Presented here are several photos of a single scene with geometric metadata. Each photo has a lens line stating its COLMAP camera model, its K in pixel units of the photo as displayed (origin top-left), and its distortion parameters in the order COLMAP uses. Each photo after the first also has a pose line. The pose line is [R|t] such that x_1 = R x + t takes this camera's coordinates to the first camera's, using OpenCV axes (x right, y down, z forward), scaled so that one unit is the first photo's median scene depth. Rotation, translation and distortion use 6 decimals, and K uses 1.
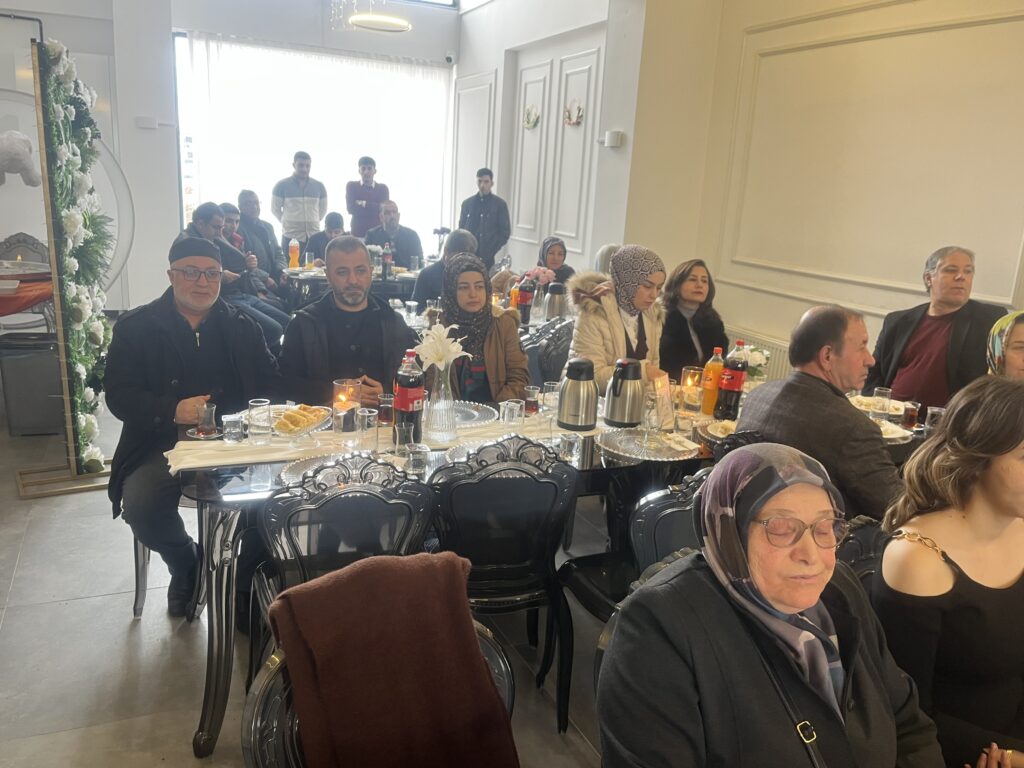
lens RADIAL K [[792.3, 0, 512.0], [0, 792.3, 384.0], [0, 0, 1]] dist [-0.006245, -0.002551]
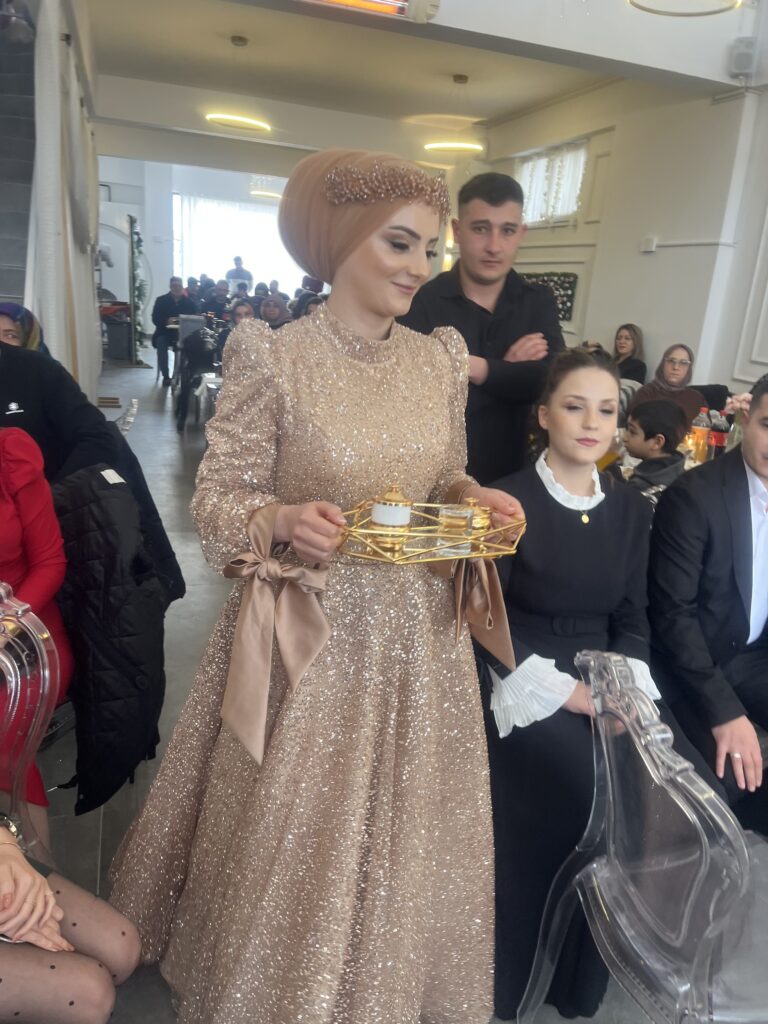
lens RADIAL K [[767.2, 0, 384.0], [0, 767.2, 512.0], [0, 0, 1]] dist [0.024861, 0.002859]
pose [[0.991688, 0.056177, -0.115753, 0.410169], [-0.052904, 0.998113, 0.031161, 0.297454], [0.117285, -0.024779, 0.992789, -0.986423]]
